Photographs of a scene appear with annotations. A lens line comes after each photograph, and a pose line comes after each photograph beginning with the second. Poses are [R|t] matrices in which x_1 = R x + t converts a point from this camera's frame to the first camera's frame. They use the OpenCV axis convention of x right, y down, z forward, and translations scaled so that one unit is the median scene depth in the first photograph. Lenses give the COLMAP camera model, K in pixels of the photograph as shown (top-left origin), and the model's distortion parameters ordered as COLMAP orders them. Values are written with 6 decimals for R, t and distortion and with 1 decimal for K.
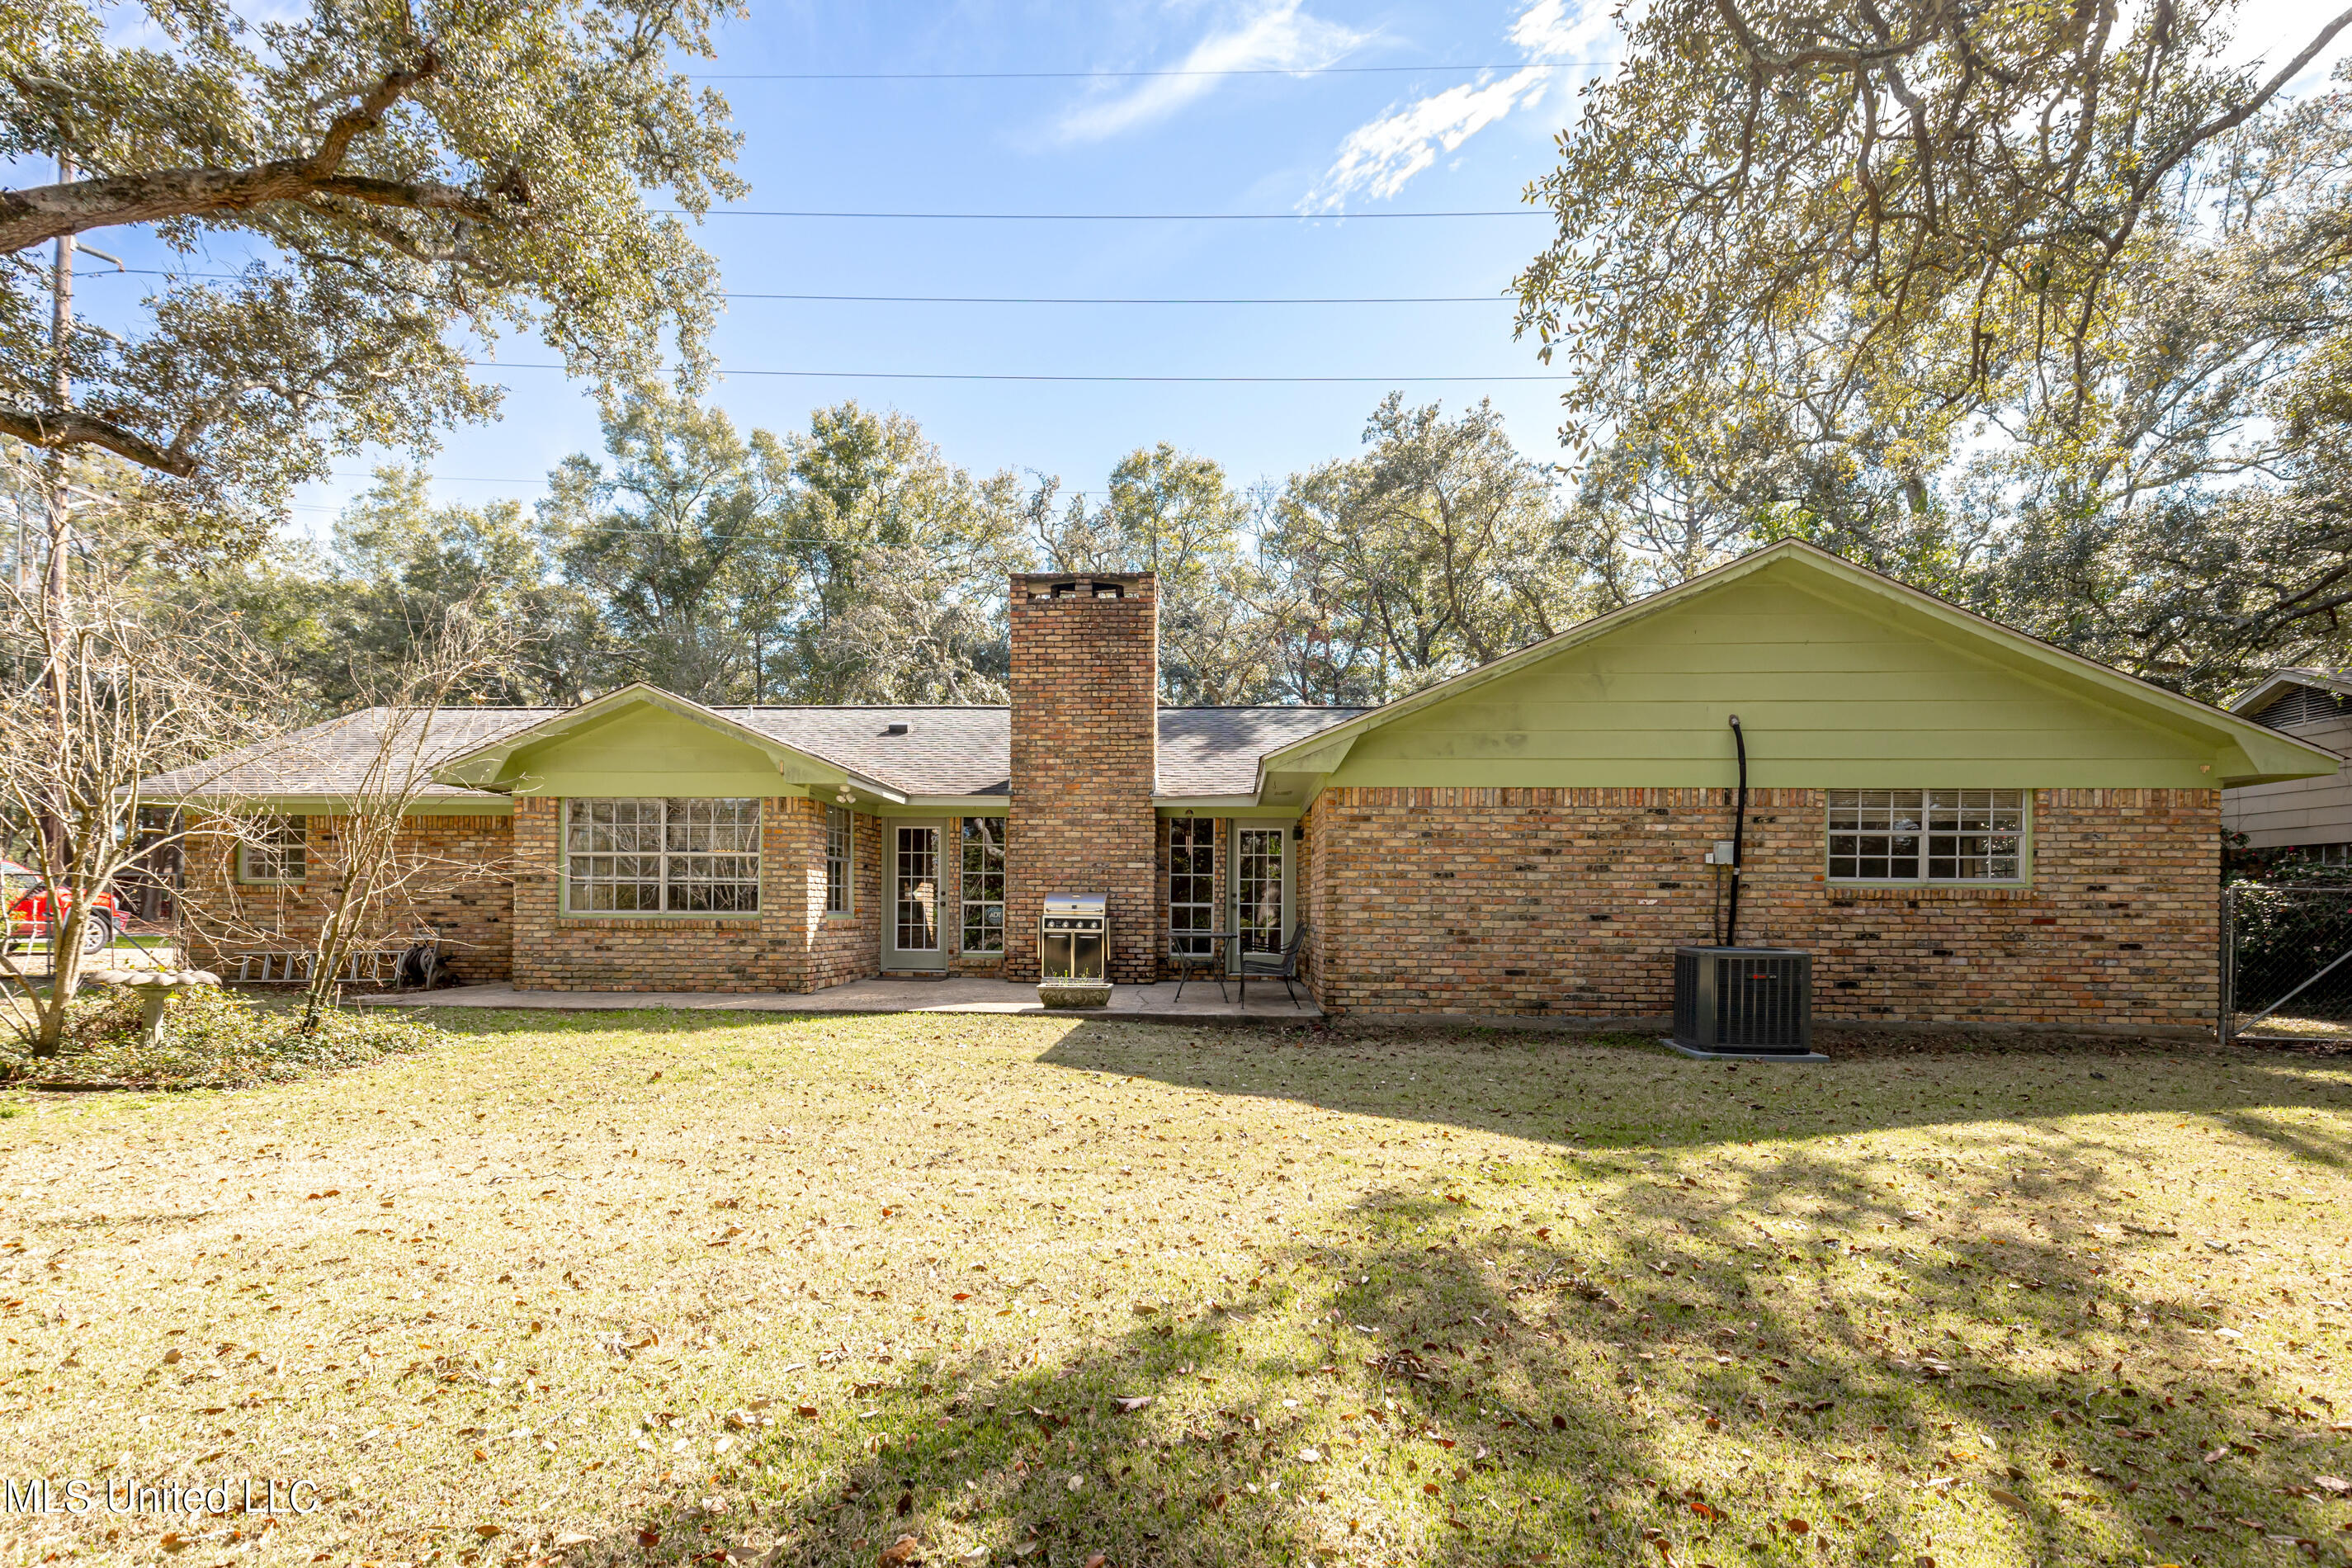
lens RADIAL K [[1096.2, 0, 1176.0], [0, 1096.2, 784.0], [0, 0, 1]] dist [0.001832, 0.000120]
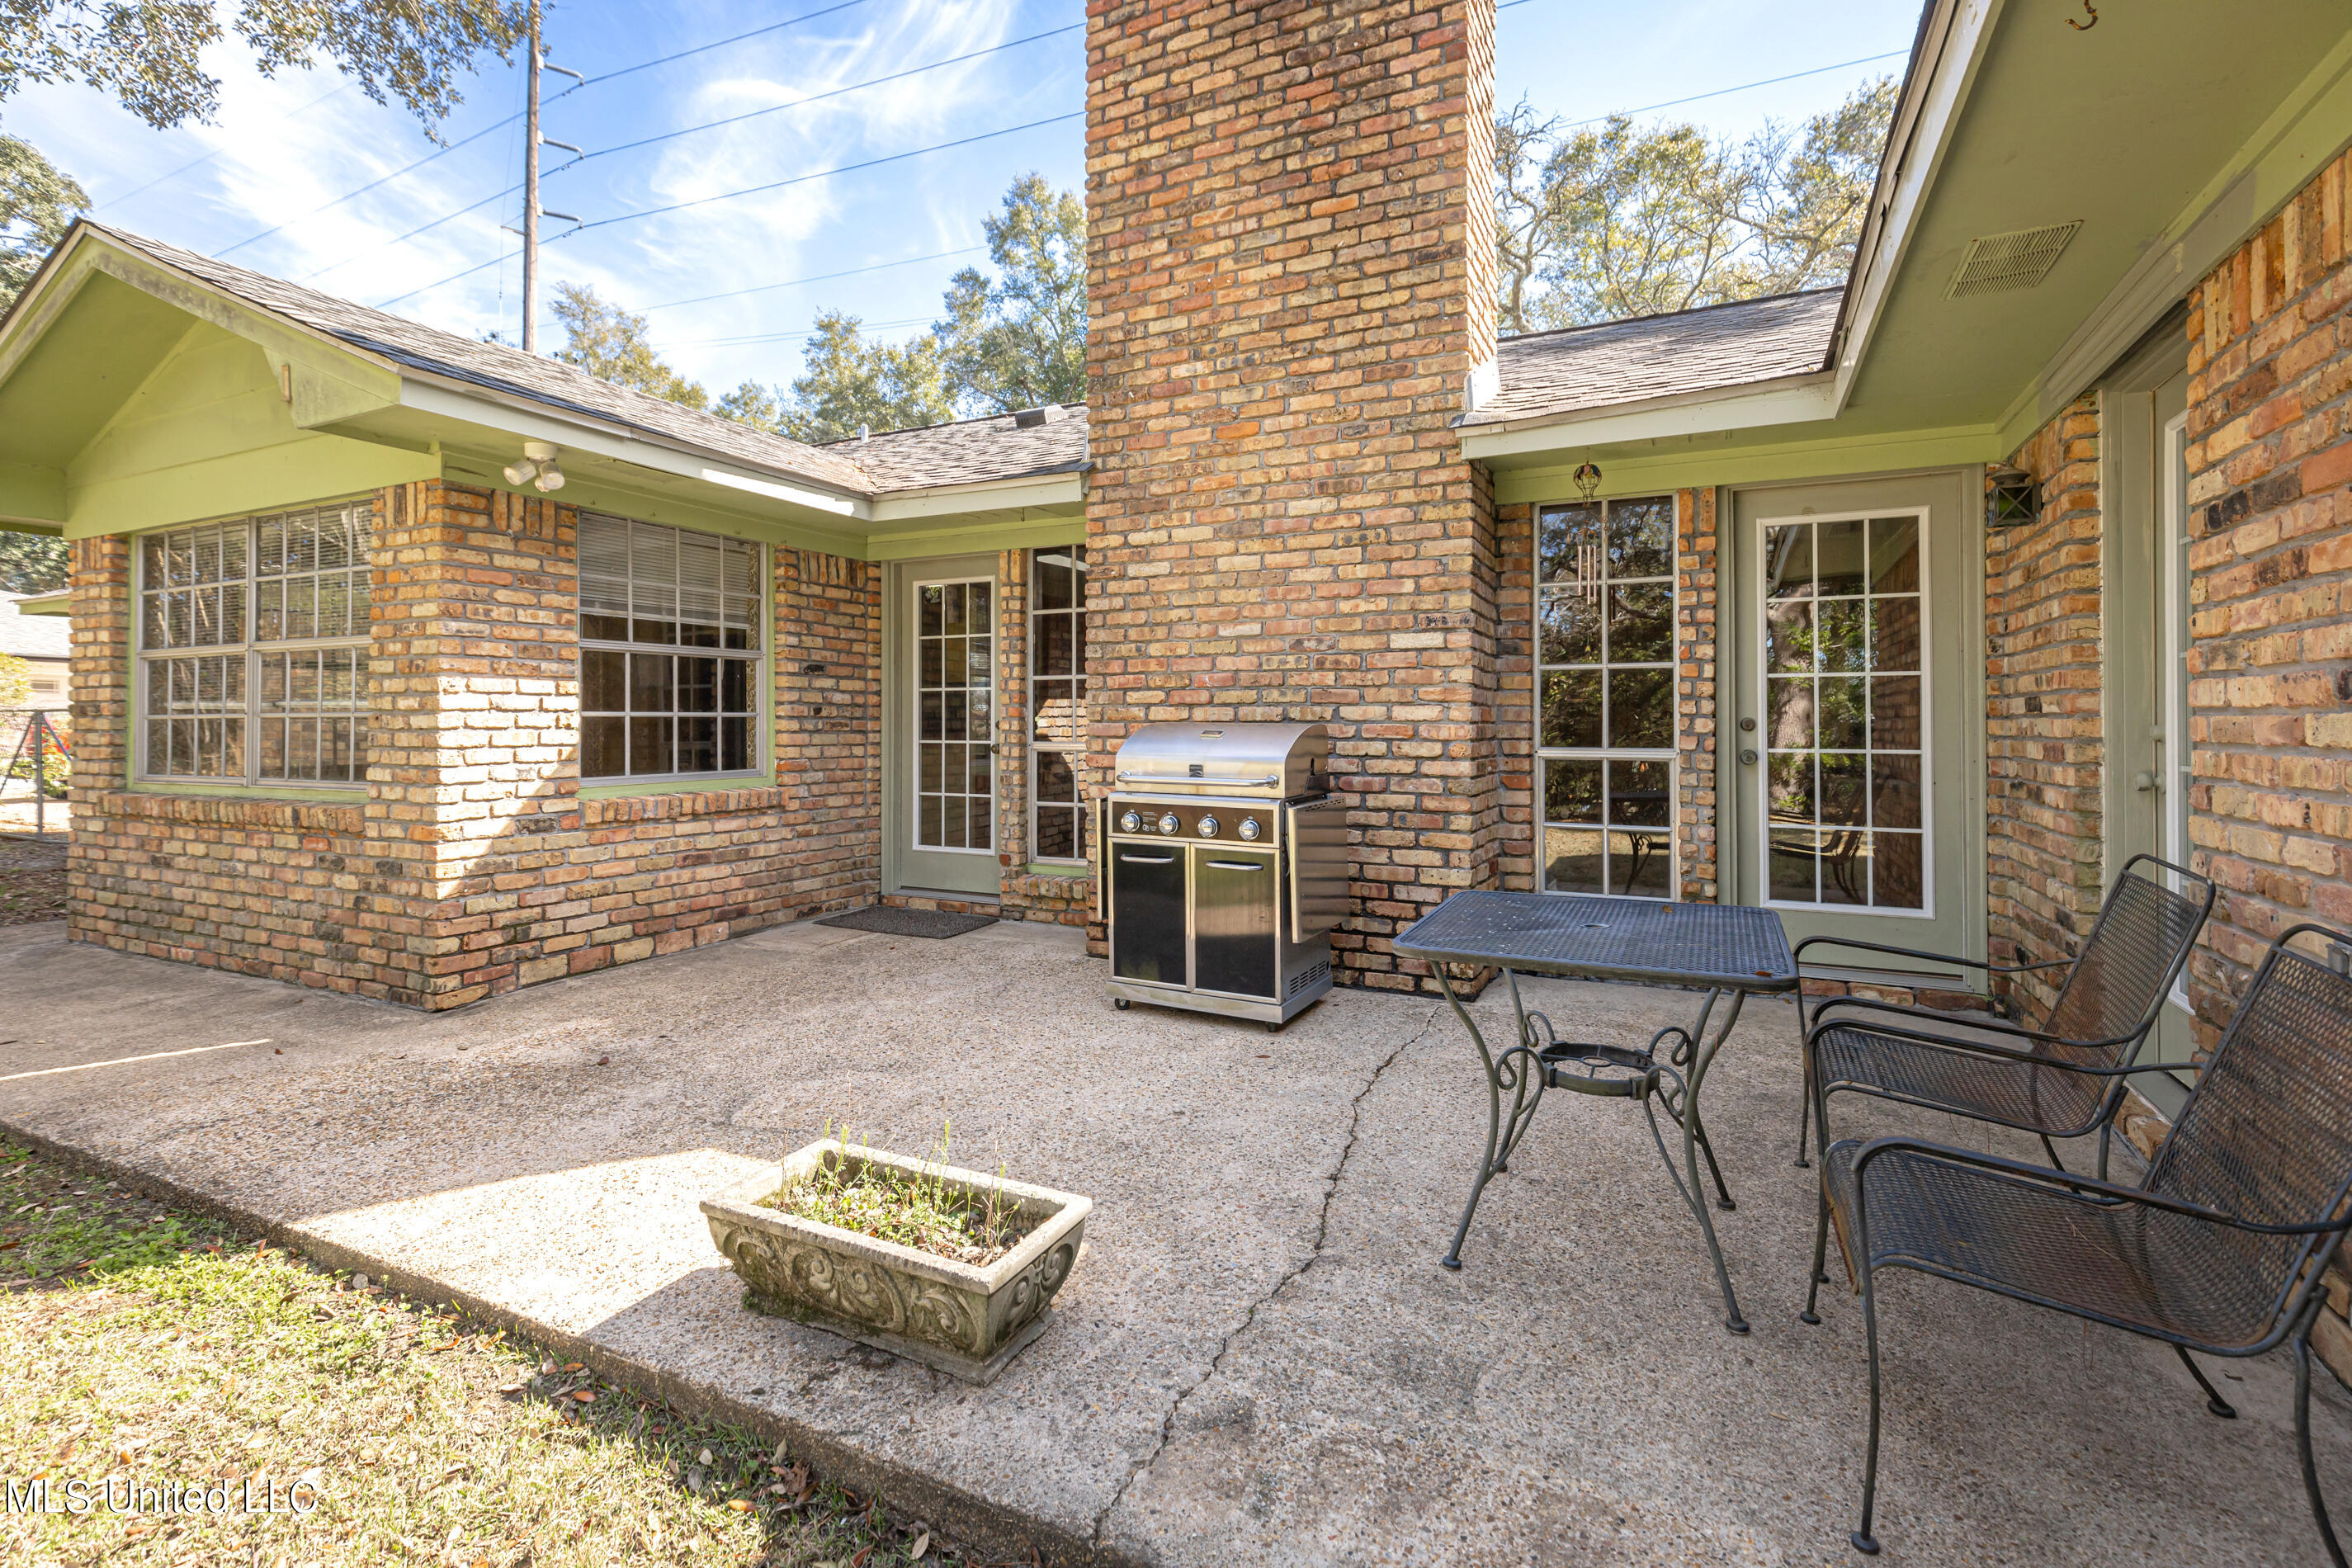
lens RADIAL K [[1054.4, 0, 1170.6], [0, 1054.4, 695.7], [0, 0, 1]] dist [0.002409, 0.000046]
pose [[0.907228, -0.019045, -0.420209, 0.029509], [0.055833, 0.995587, 0.075421, 0.060154], [0.416918, -0.091886, 0.904288, 0.650788]]
